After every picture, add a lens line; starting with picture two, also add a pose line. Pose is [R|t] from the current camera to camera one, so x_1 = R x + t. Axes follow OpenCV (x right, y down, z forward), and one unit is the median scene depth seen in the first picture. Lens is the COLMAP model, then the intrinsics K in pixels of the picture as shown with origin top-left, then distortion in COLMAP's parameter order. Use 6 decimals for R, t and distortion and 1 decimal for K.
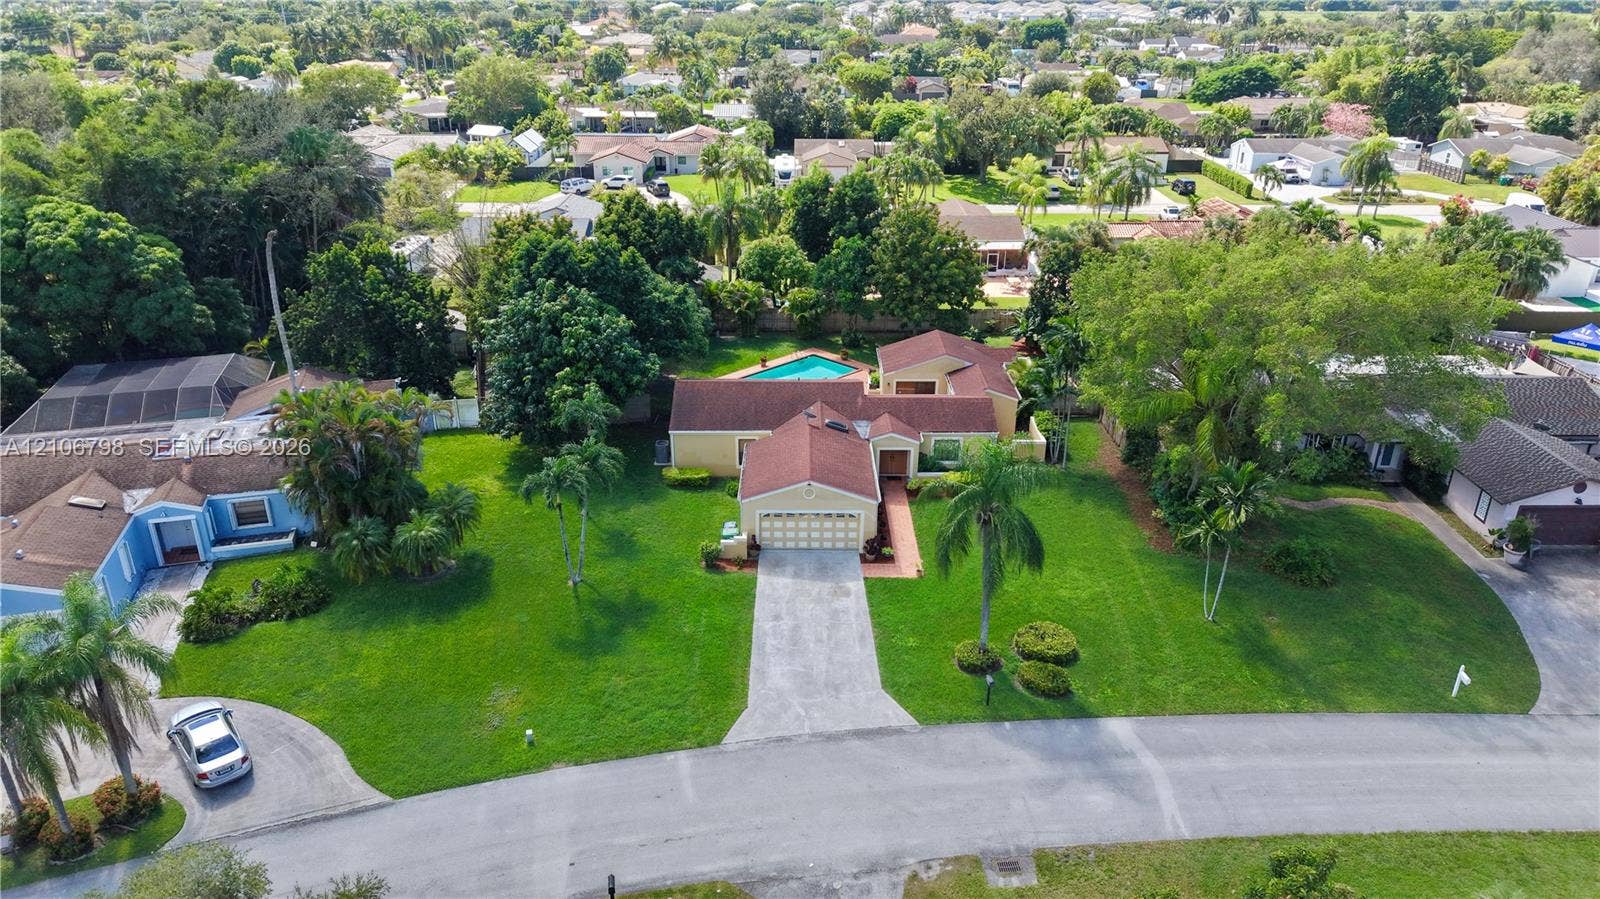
lens RADIAL K [[1073.1, 0, 799.2], [0, 1073.1, 444.8], [0, 0, 1]] dist [0.004408, -0.004742]
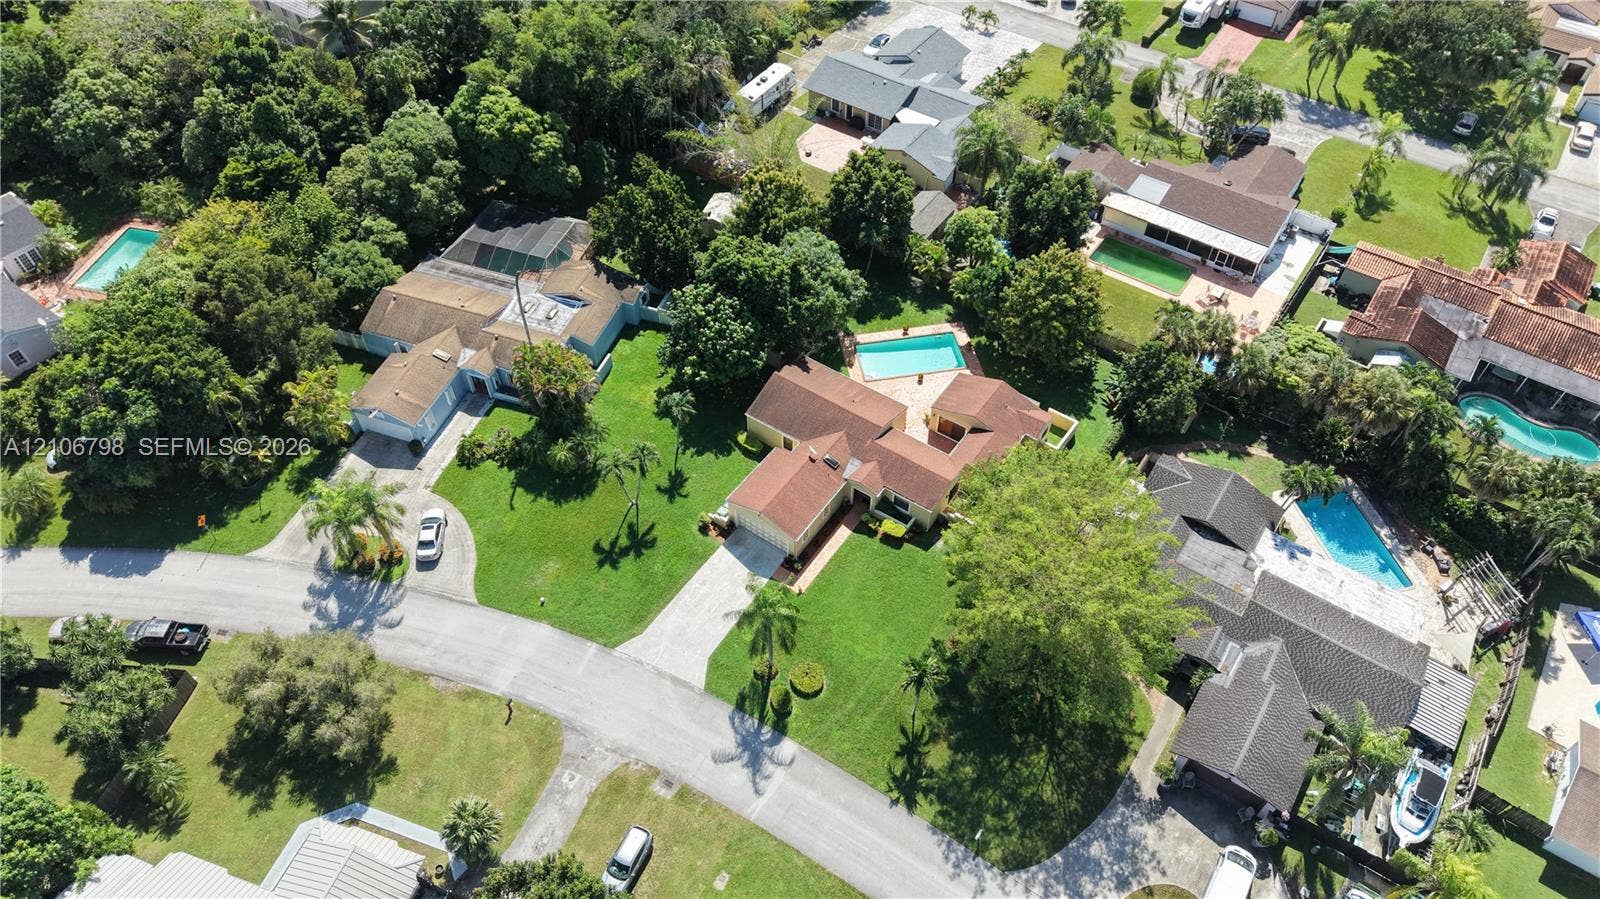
lens RADIAL K [[1073.1, 0, 799.2], [0, 1073.1, 444.8], [0, 0, 1]] dist [0.004408, -0.004742]
pose [[0.820924, 0.431937, -0.373515, 0.654966], [-0.227215, 0.847167, 0.480293, -0.893579], [0.523886, -0.309416, 0.793602, -0.235537]]
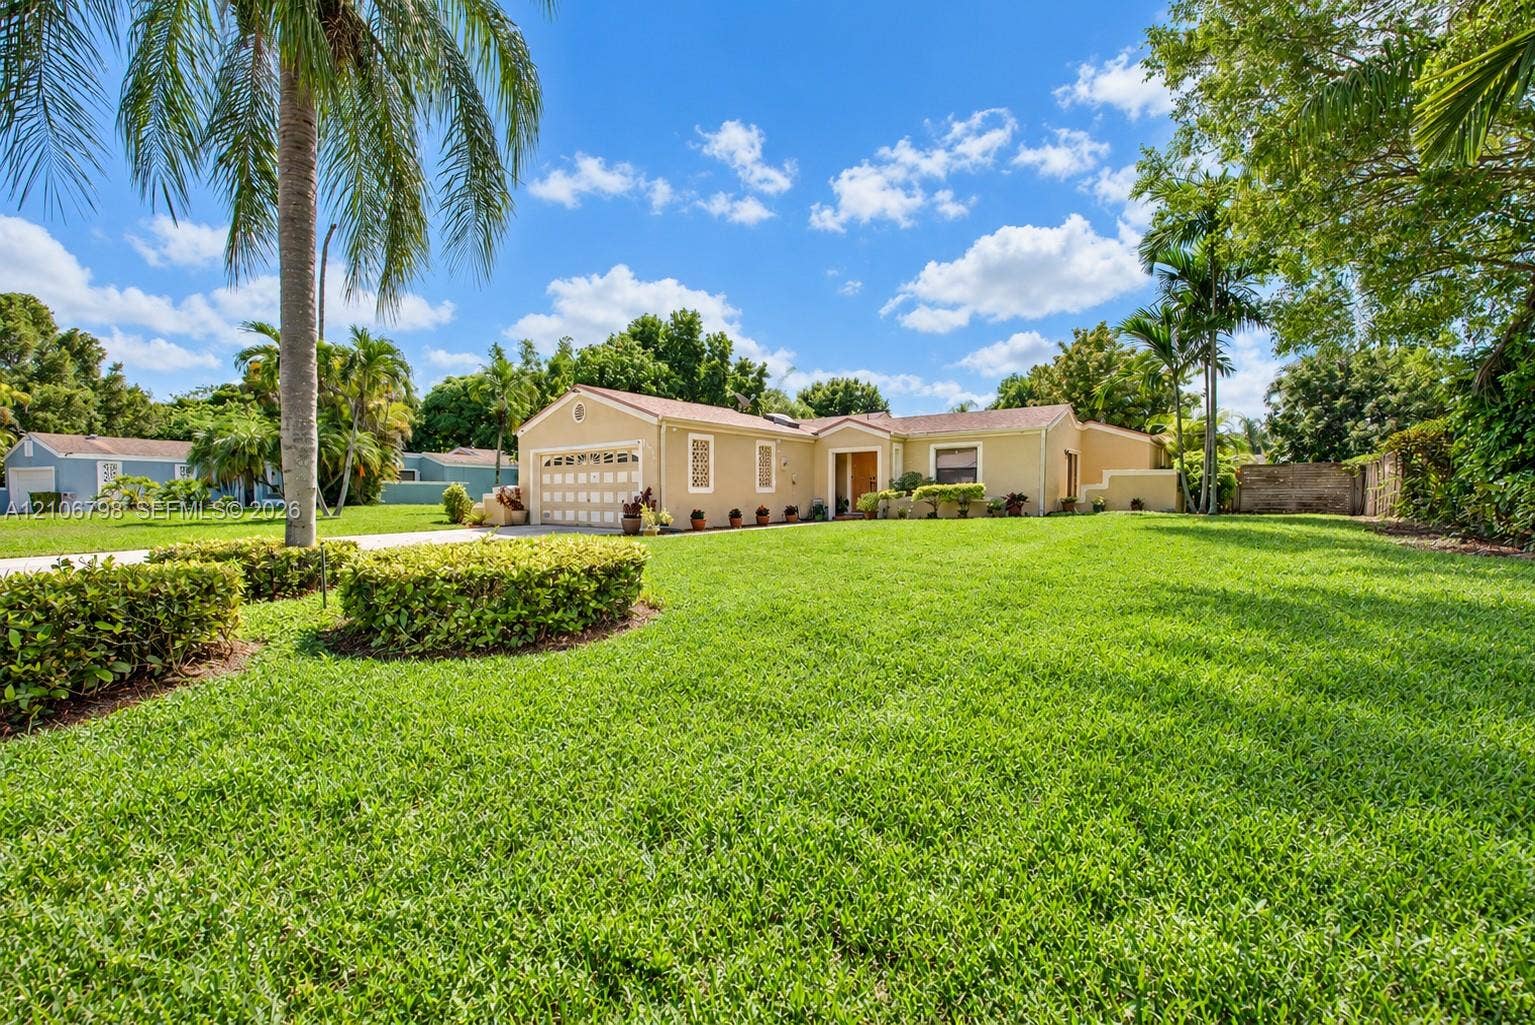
lens RADIAL K [[611.3, 0, 777.0], [0, 611.3, 509.2], [0, 0, 1]] dist [-0.024103, -0.000034]
pose [[0.798488, 0.014972, -0.601824, 0.318453], [-0.238109, 0.926027, -0.292880, 0.177492], [0.552920, 0.377161, 0.742987, 0.884981]]
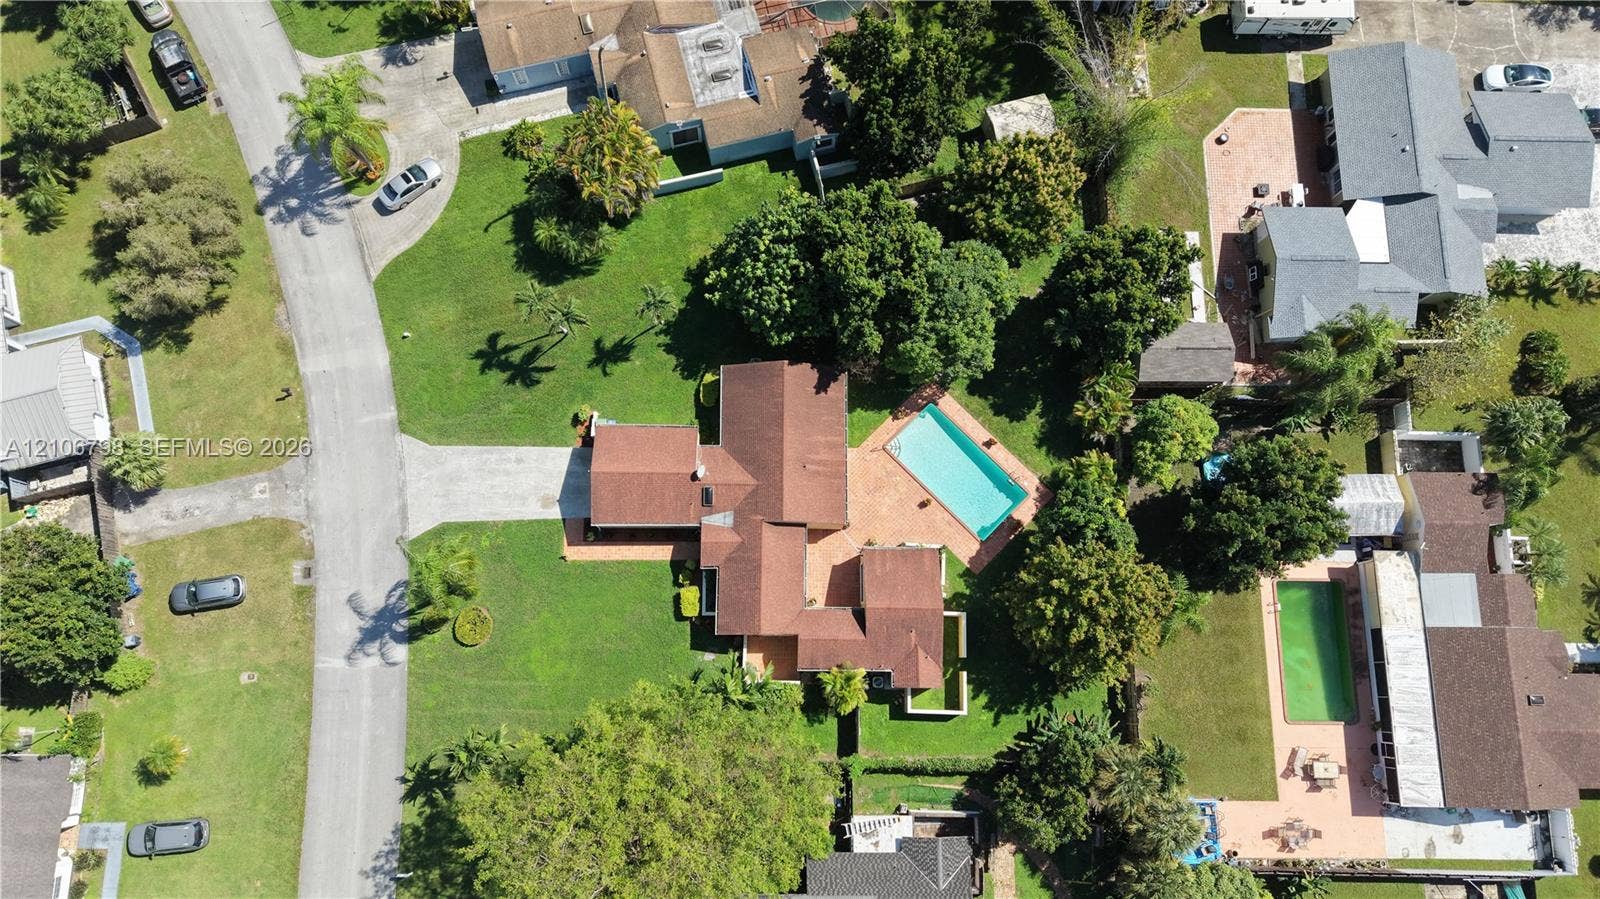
lens RADIAL K [[1063.3, 0, 800.0], [0, 1063.3, 449.5], [0, 0, 1]] dist [-0.004551, 0.003054]
pose [[-0.003022, 0.976347, -0.216189, 0.292937], [-0.436636, 0.193205, 0.878647, -1.367451], [0.899633, 0.097051, 0.425725, 0.695228]]
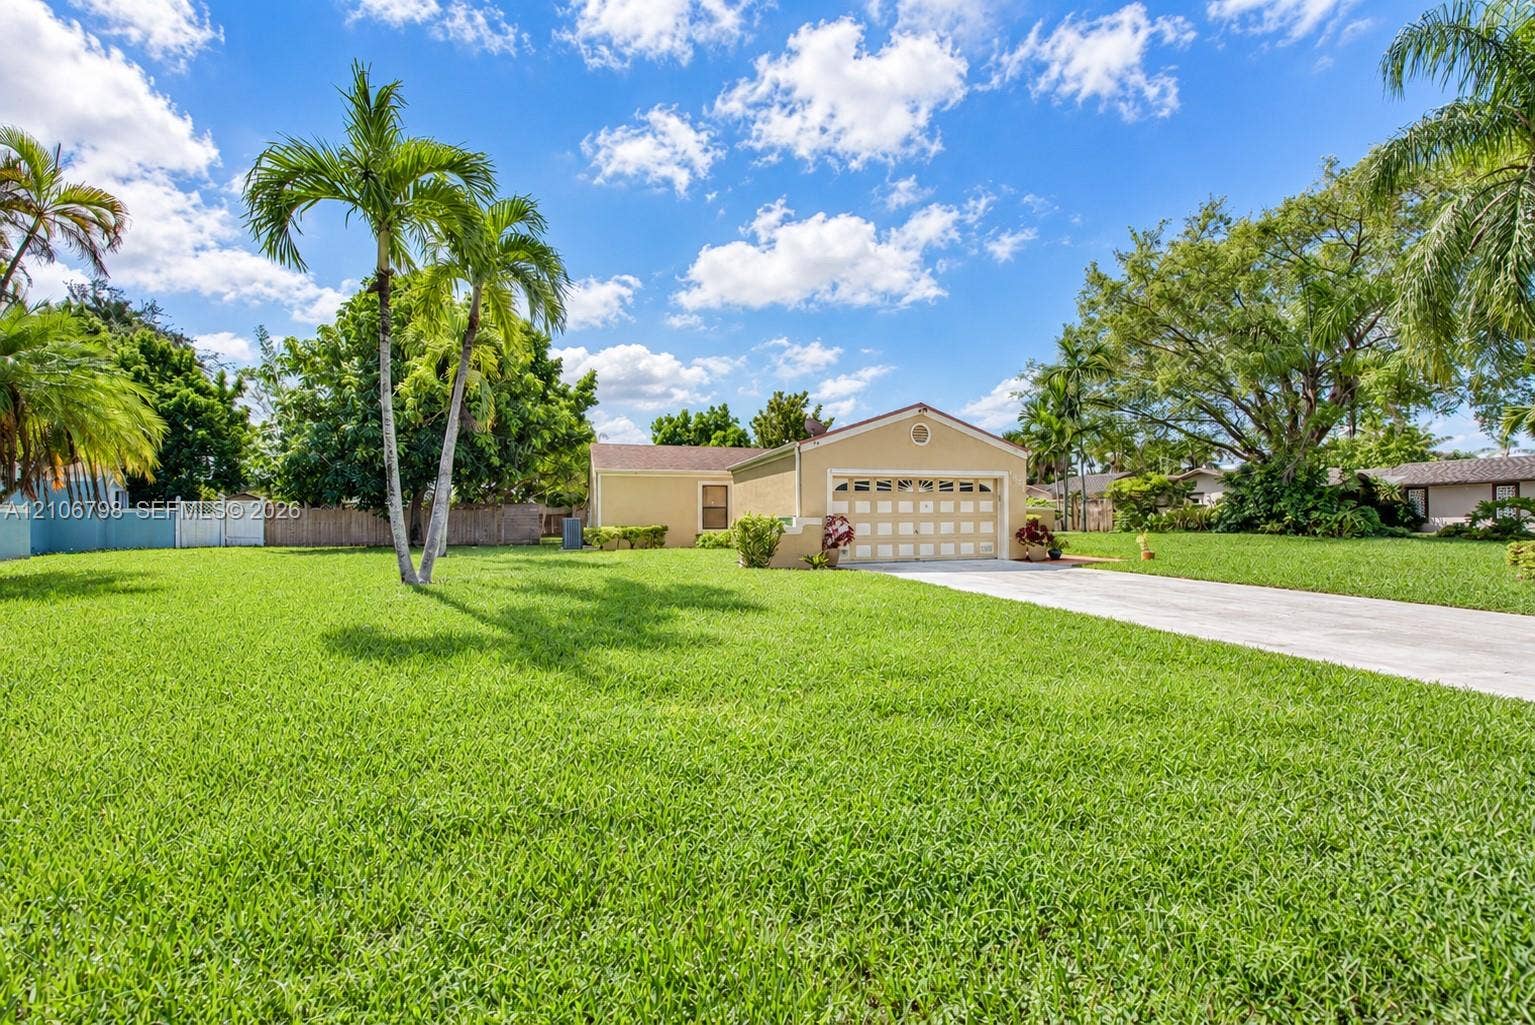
lens RADIAL K [[611.3, 0, 777.0], [0, 611.3, 509.2], [0, 0, 1]] dist [-0.024103, -0.000034]
pose [[0.948144, -0.006060, 0.317784, -0.162570], [0.139484, 0.906331, -0.398885, 0.200541], [-0.285600, 0.422526, 0.860177, 0.828959]]
